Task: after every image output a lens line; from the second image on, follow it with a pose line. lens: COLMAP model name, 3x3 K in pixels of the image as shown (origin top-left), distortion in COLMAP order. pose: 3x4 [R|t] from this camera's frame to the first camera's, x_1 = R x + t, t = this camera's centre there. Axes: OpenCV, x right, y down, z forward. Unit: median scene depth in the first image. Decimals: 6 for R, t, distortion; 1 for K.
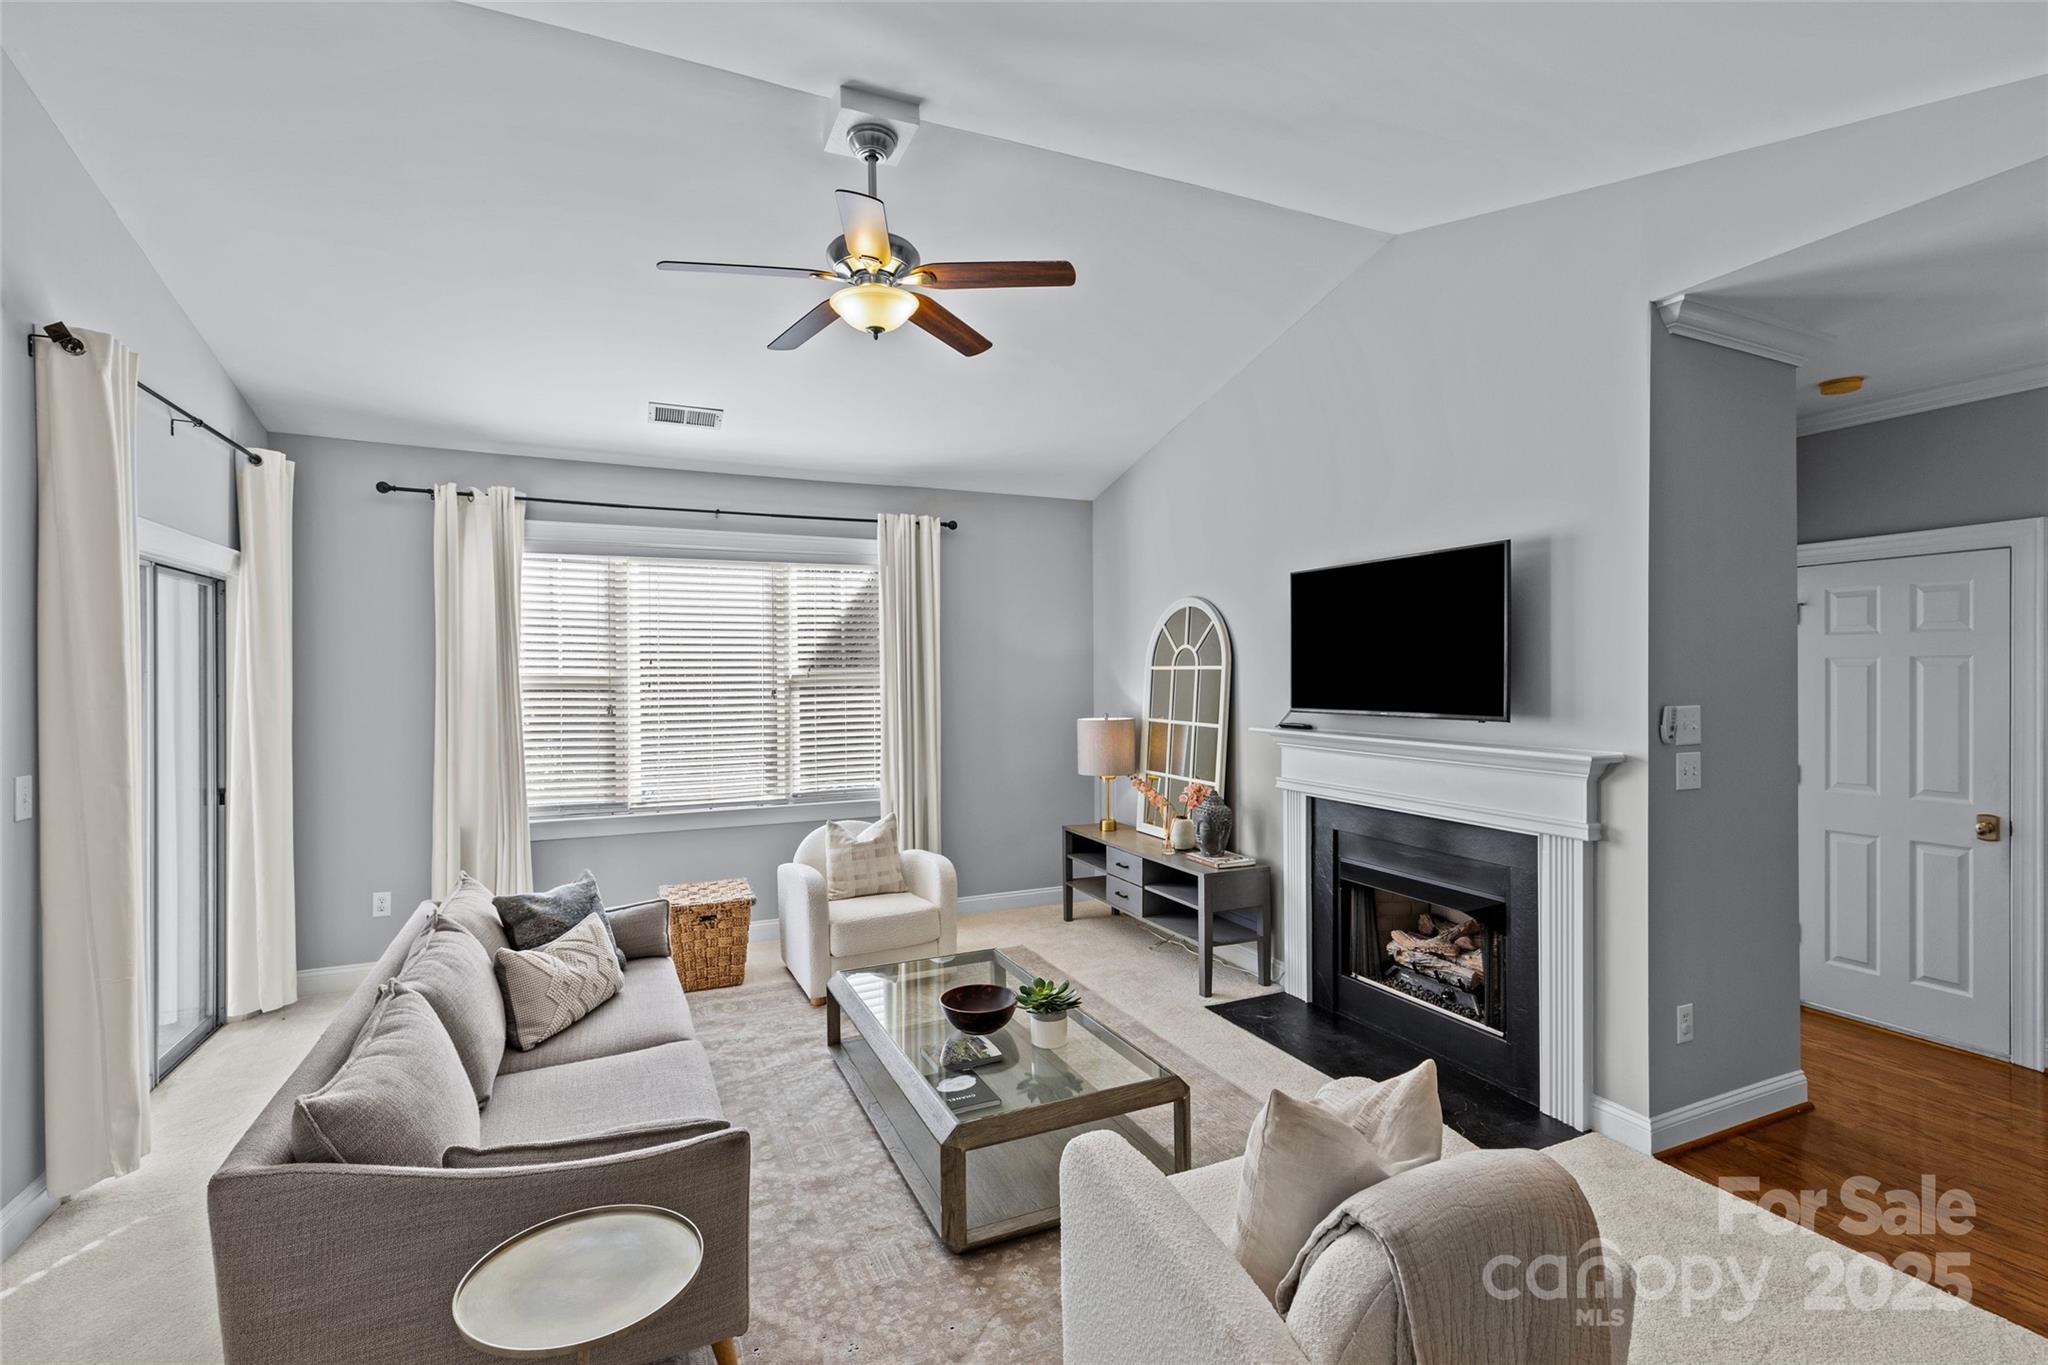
lens RADIAL K [[911.8, 0, 1023.4], [0, 911.8, 677.2], [0, 0, 1]] dist [0.006763, -0.001717]
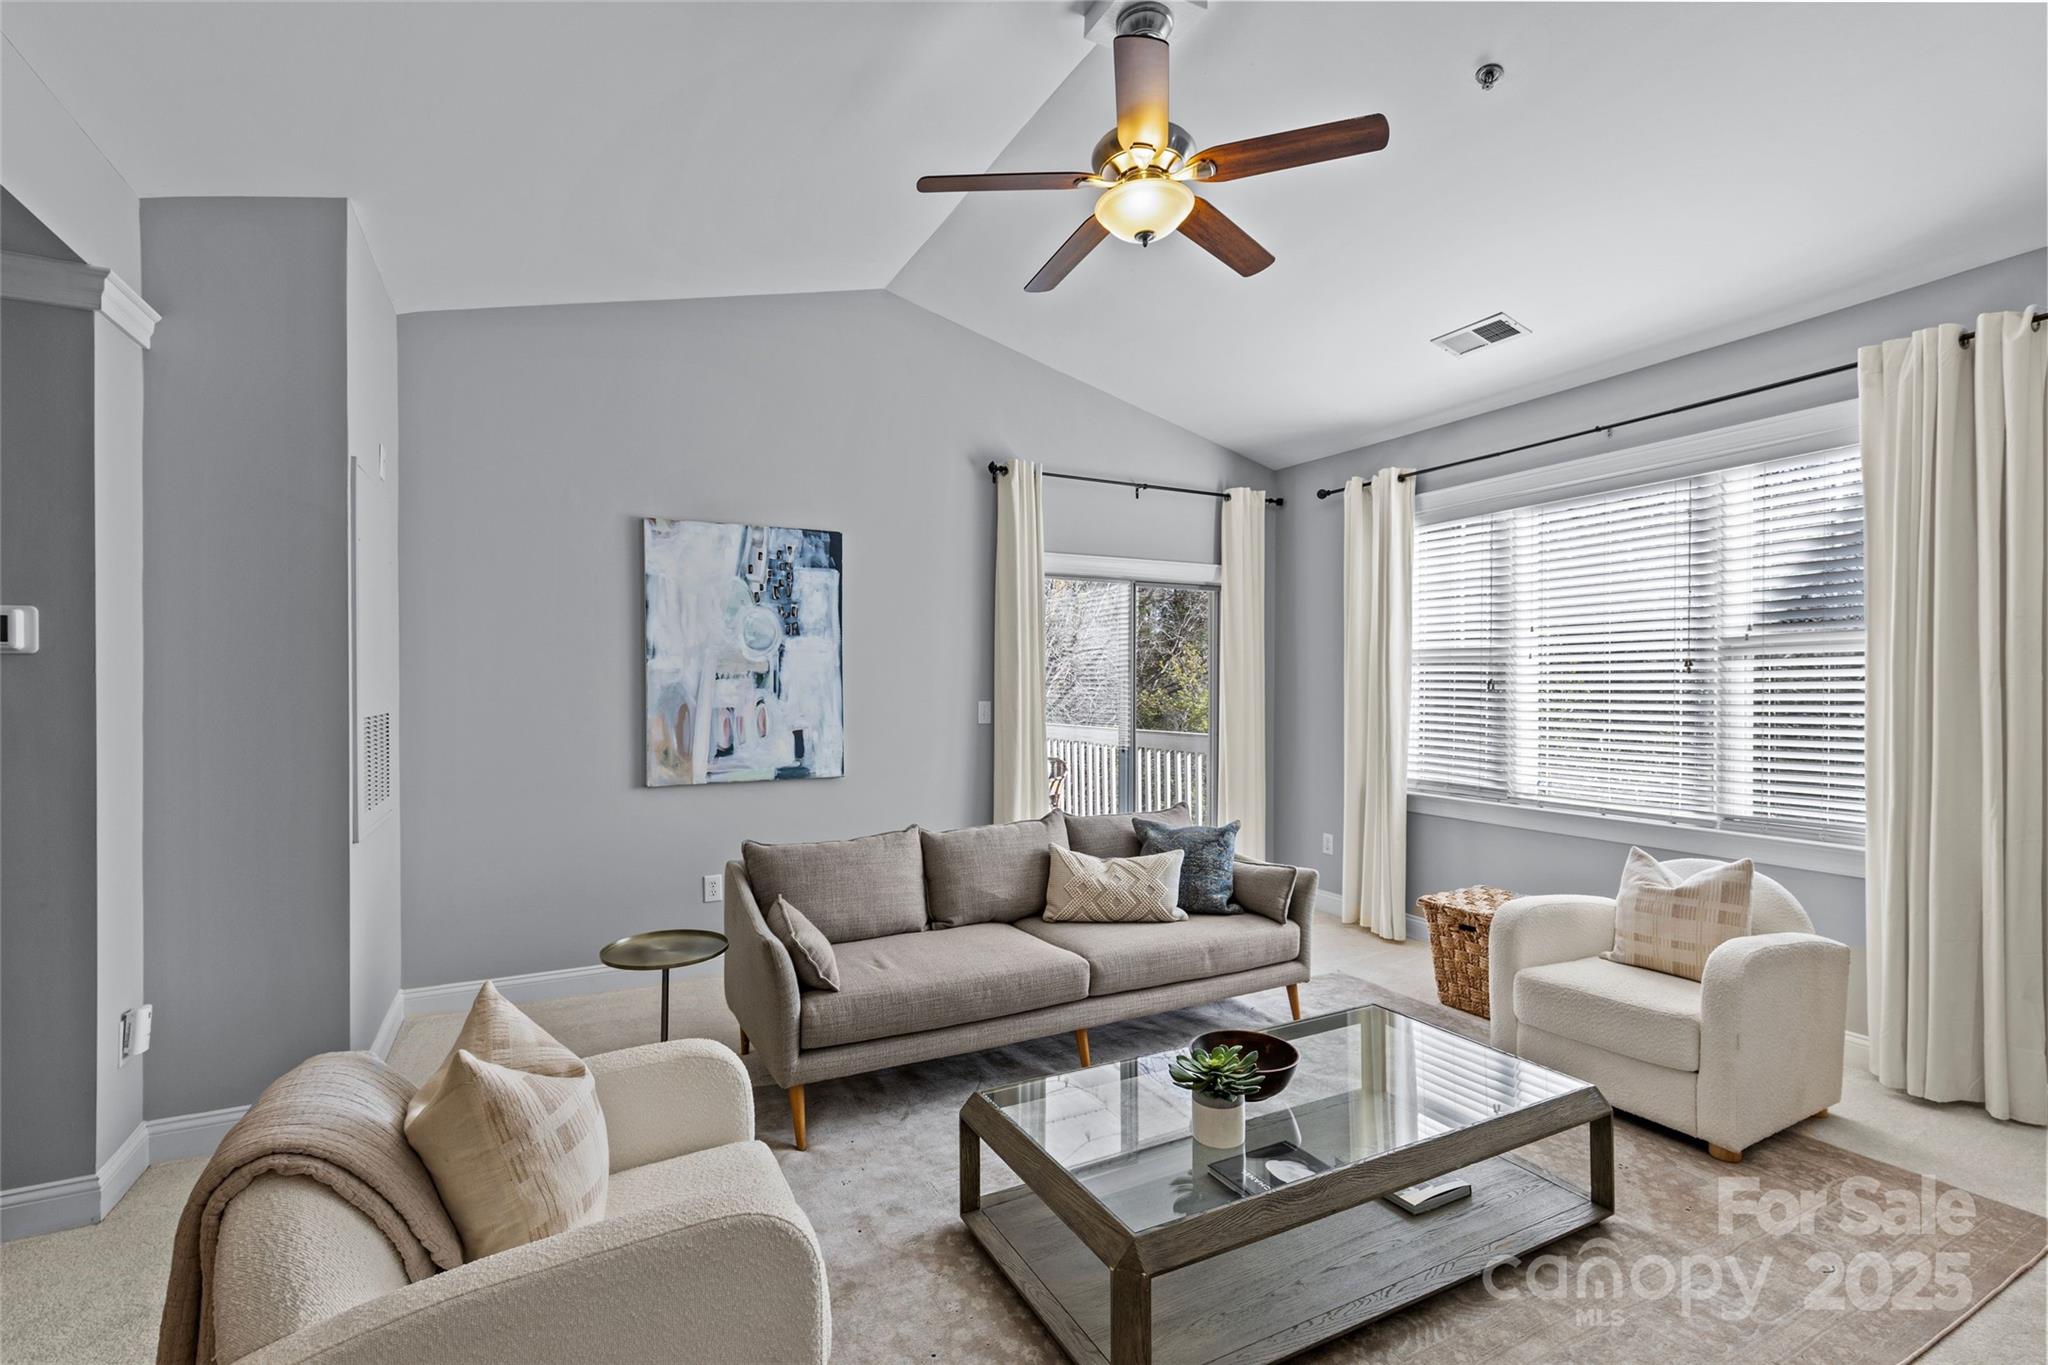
lens RADIAL K [[911.8, 0, 1016.0], [0, 911.8, 686.4], [0, 0, 1]] dist [0.006763, -0.001717]
pose [[0.055856, 0.008330, -0.998404, 0.527238], [-0.000088, 0.999965, 0.008339, 0.037584], [0.998439, -0.000377, 0.055855, 0.599911]]
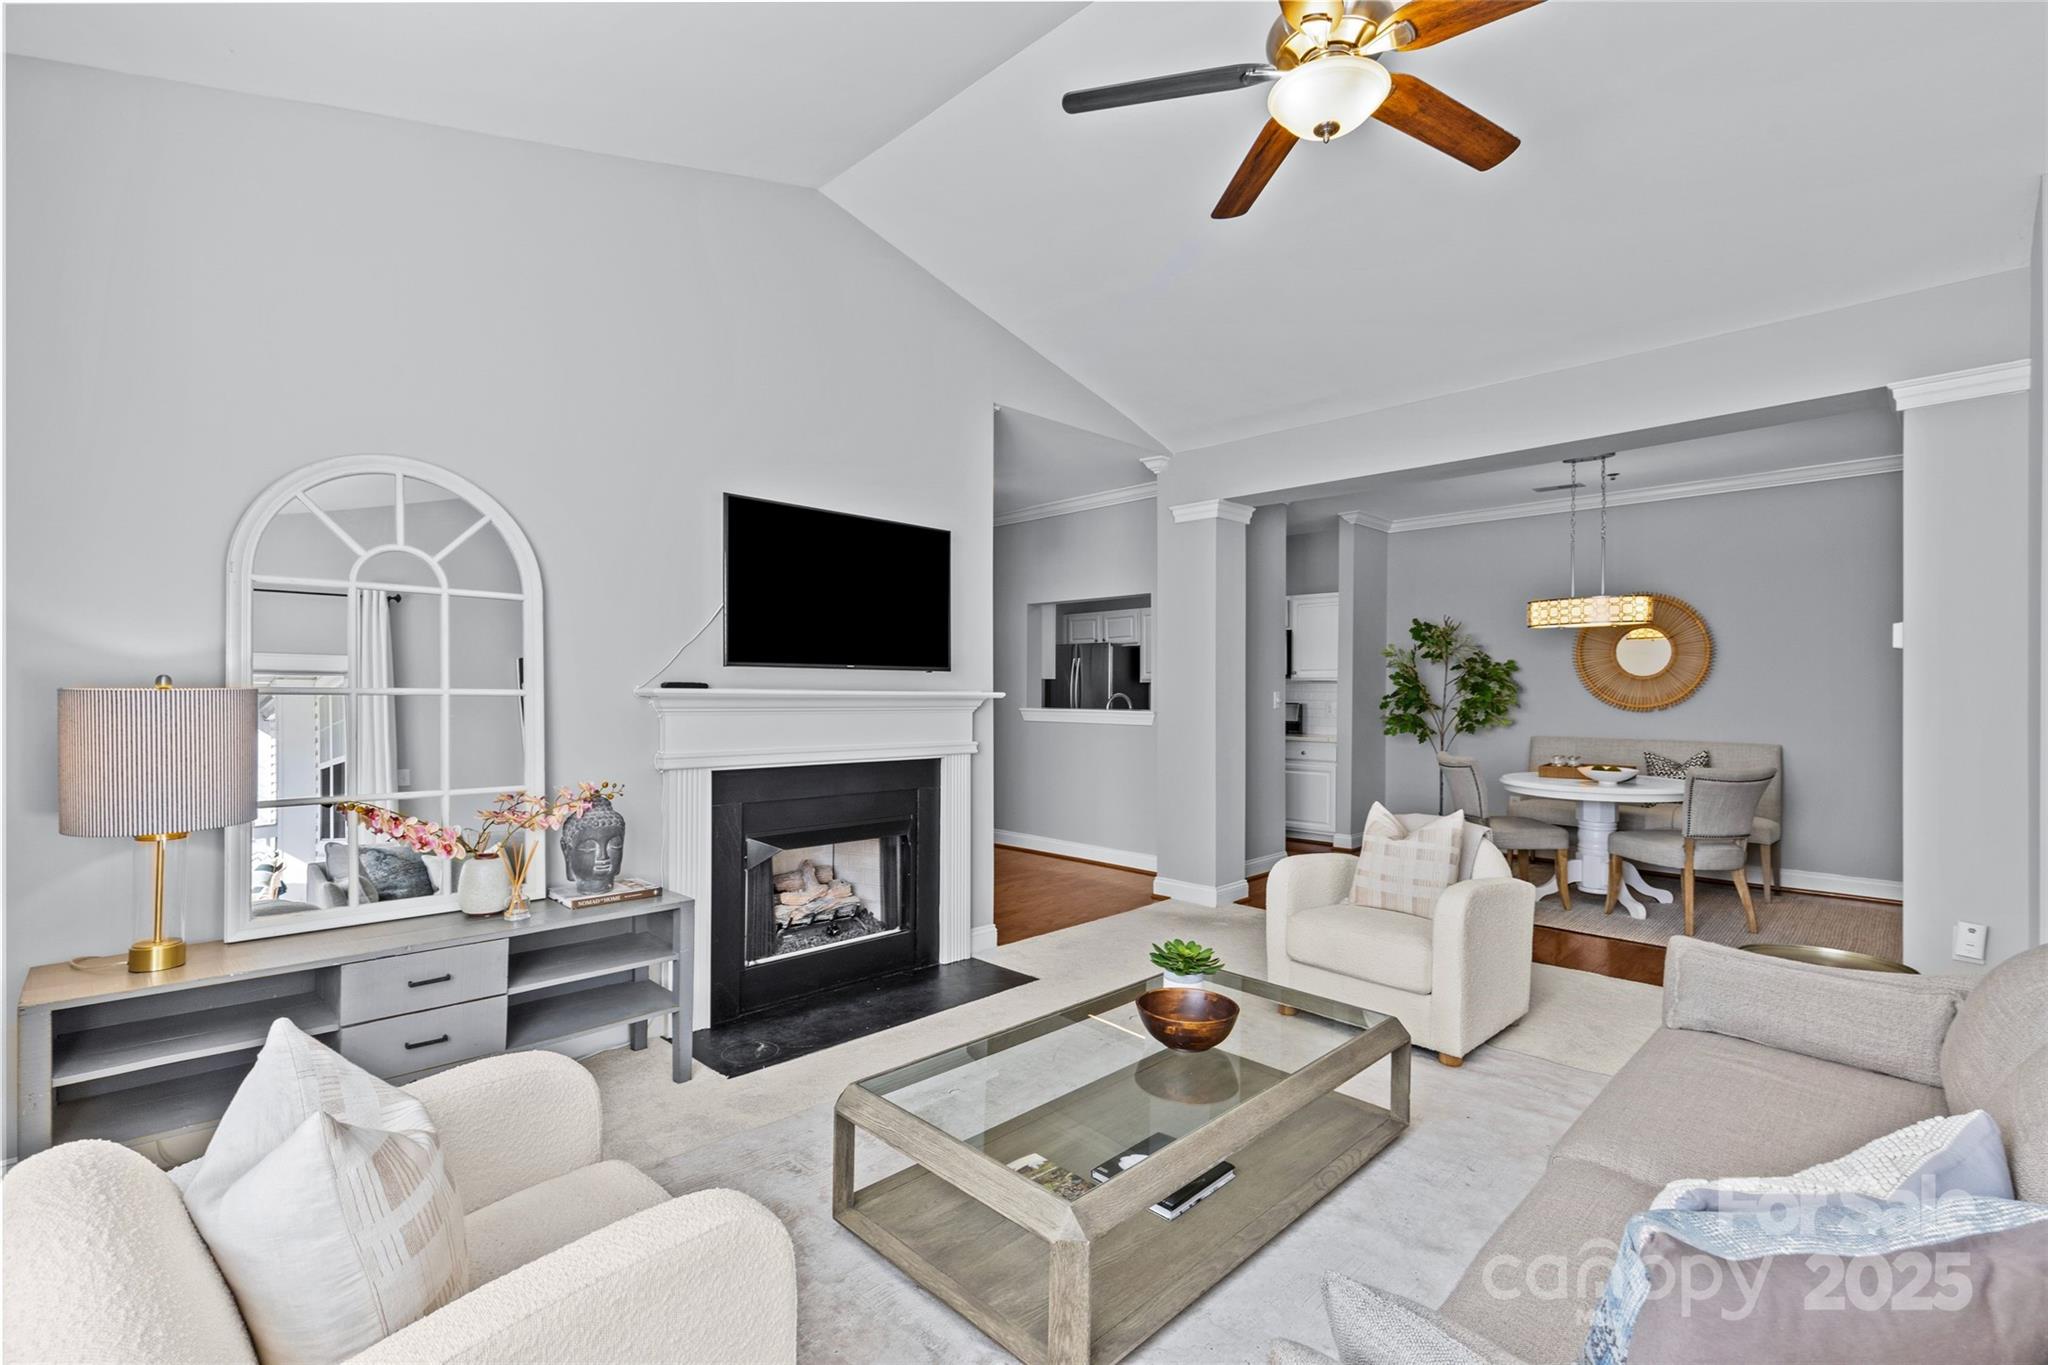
lens RADIAL K [[911.8, 0, 1005.0], [0, 911.8, 687.0], [0, 0, 1]] dist [0.006763, -0.001717]
pose [[-0.342797, 0.006633, 0.939386, -0.574545], [-0.004748, 0.999950, -0.008794, 0.065399], [-0.939397, -0.007475, -0.342749, 1.102169]]
